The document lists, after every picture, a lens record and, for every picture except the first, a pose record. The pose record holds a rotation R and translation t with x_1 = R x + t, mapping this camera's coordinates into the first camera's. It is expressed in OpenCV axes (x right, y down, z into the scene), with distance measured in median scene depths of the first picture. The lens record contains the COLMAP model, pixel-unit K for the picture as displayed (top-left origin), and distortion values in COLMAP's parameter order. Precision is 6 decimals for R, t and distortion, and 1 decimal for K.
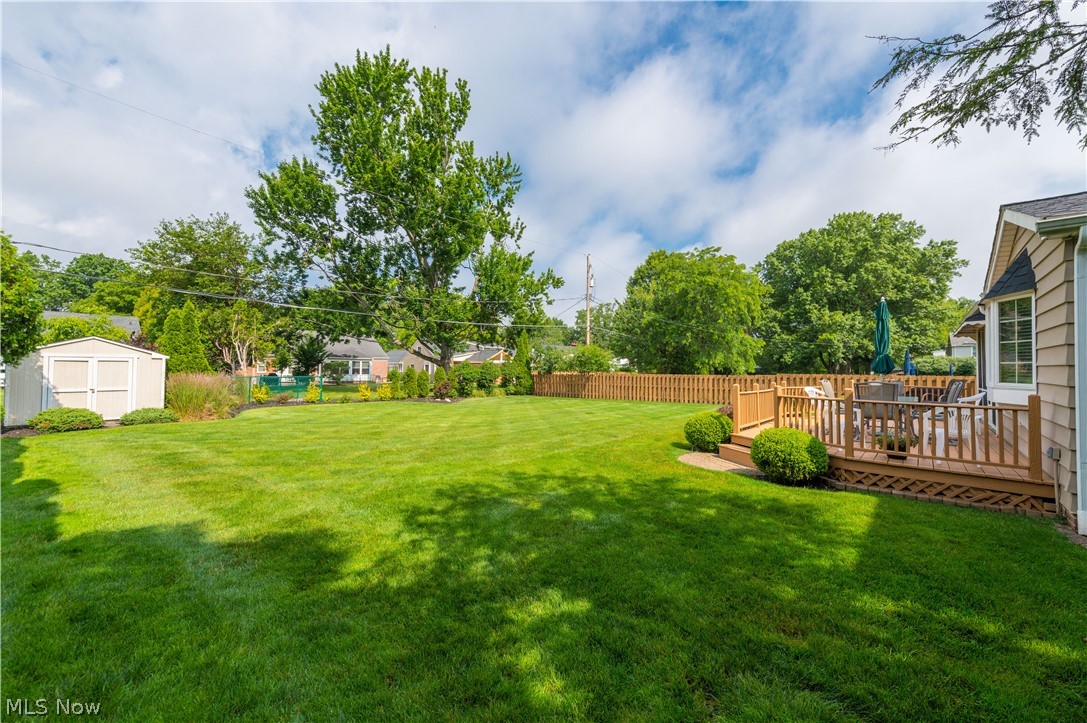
lens RADIAL K [[423.8, 0, 552.5], [0, 423.8, 354.1], [0, 0, 1]] dist [0.003577, -0.001398]
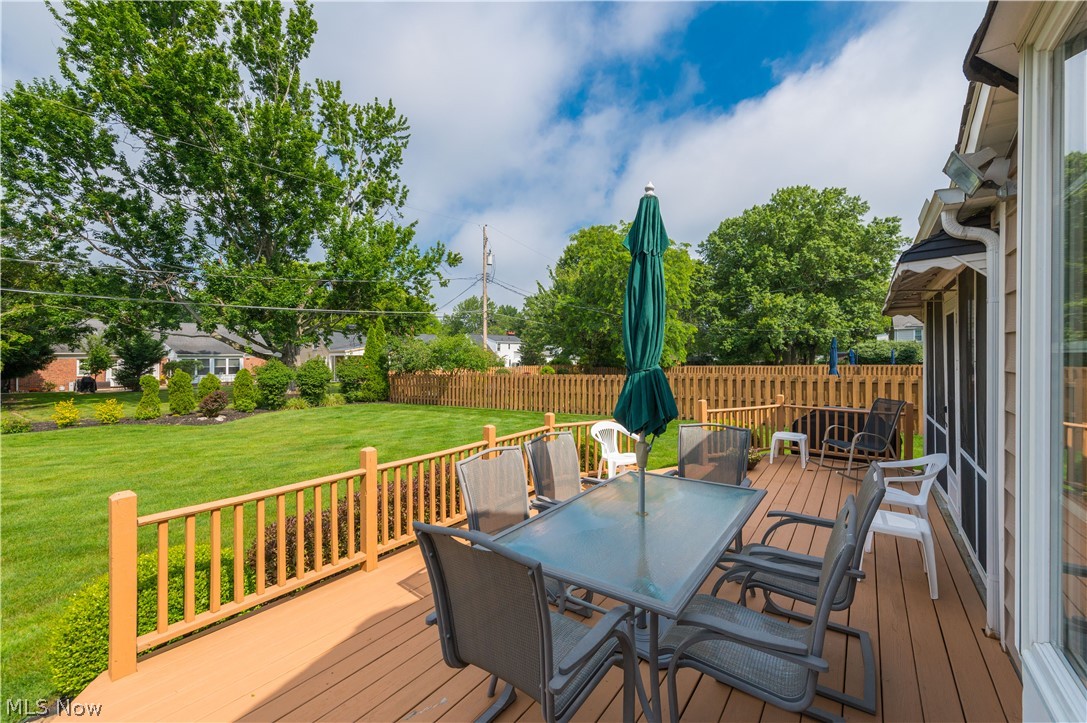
lens RADIAL K [[423.8, 0, 556.4], [0, 423.8, 357.6], [0, 0, 1]] dist [0.003577, -0.001398]
pose [[0.996673, -0.019163, 0.079223, 0.119216], [0.016273, 0.999184, 0.036970, -0.003863], [-0.079867, -0.035558, 0.996171, 0.121307]]
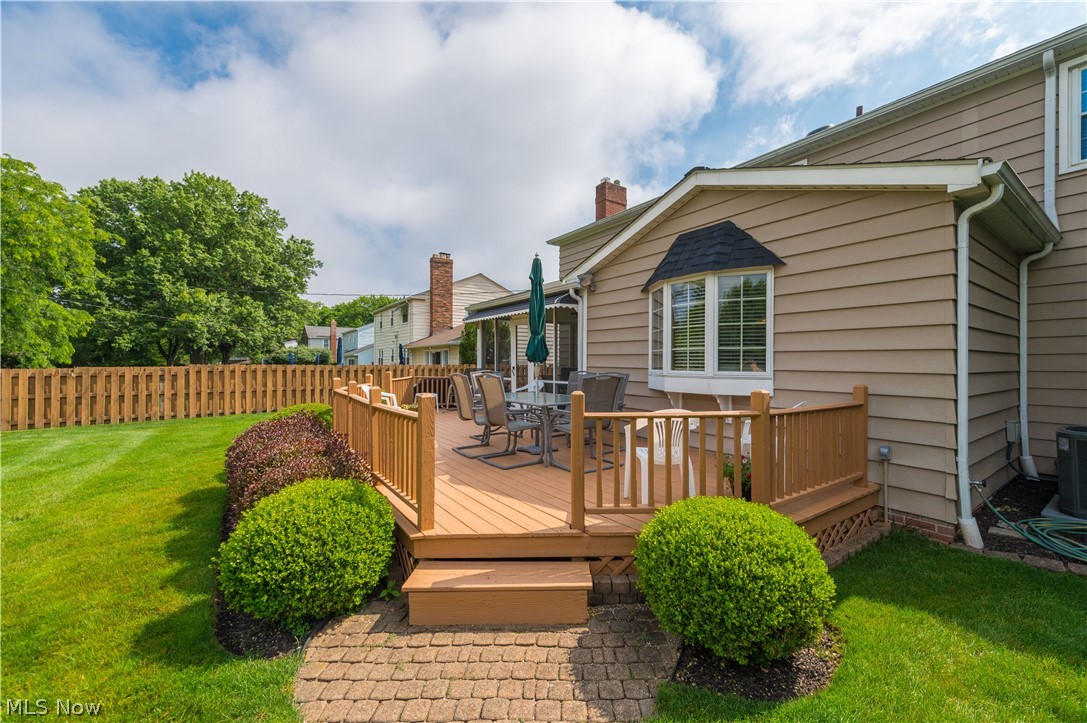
lens RADIAL K [[423.8, 0, 549.6], [0, 423.8, 366.8], [0, 0, 1]] dist [0.003577, -0.001398]
pose [[0.237316, -0.014740, 0.971321, 0.028367], [-0.038580, 0.998953, 0.024585, 0.004873], [-0.970666, -0.043308, 0.236499, 0.139941]]
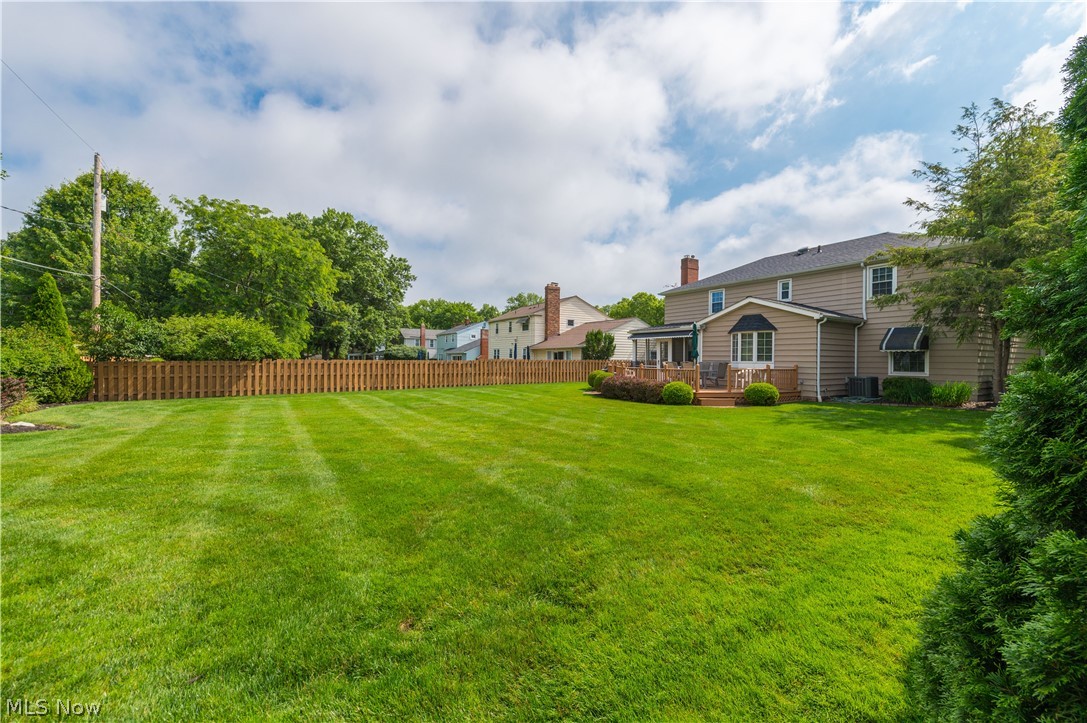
lens RADIAL K [[423.8, 0, 548.2], [0, 423.8, 359.8], [0, 0, 1]] dist [0.003577, -0.001398]
pose [[0.285481, -0.002974, 0.958380, -0.220650], [-0.045199, 0.998841, 0.016564, 0.007497], [-0.957318, -0.048047, 0.285015, 0.185397]]
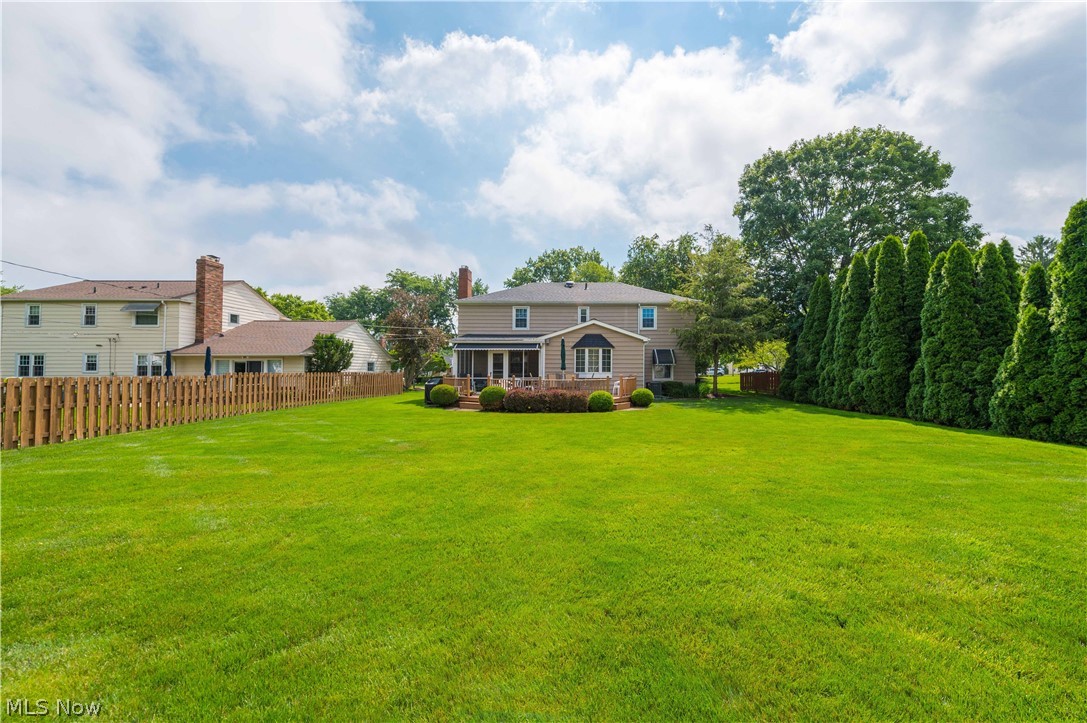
lens RADIAL K [[454.3, 0, 555.0], [0, 454.3, 358.2], [0, 0, 1]] dist [0.029991, -0.000199]
pose [[-0.647827, 0.020346, 0.761516, -0.162482], [-0.032652, 0.997983, -0.054441, 0.018285], [-0.761088, -0.060134, -0.645856, 0.435471]]
